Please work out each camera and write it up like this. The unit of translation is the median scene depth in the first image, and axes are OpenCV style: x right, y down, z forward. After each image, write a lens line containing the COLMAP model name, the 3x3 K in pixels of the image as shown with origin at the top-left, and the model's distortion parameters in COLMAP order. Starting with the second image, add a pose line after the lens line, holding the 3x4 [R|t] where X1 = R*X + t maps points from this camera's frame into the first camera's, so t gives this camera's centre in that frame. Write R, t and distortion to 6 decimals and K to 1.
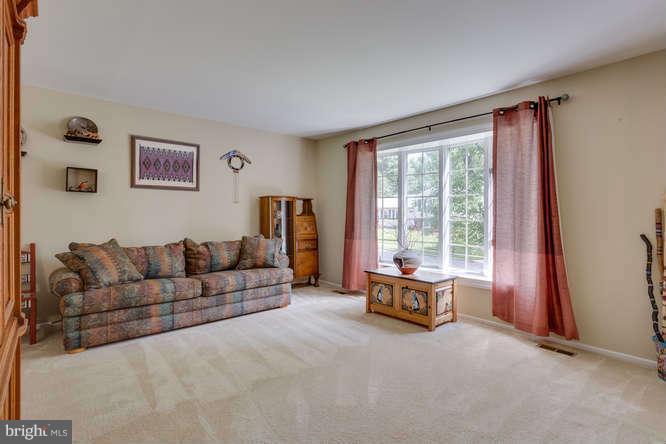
lens RADIAL K [[334.3, 0, 331.4], [0, 334.3, 217.2], [0, 0, 1]] dist [0.002558, 0.000837]
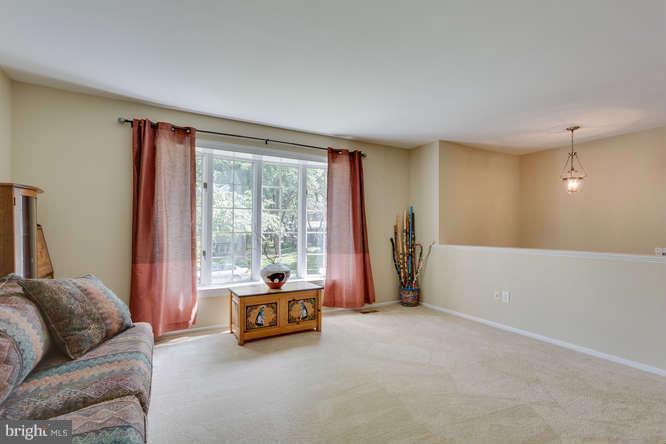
lens RADIAL K [[316.5, 0, 331.4], [0, 316.5, 224.6], [0, 0, 1]] dist [-0.000386, 0.000616]
pose [[0.210323, 0.007511, 0.977603, -0.687000], [0.000409, 0.999970, -0.007770, -0.008773], [-0.977632, 0.002034, 0.210313, 0.690294]]
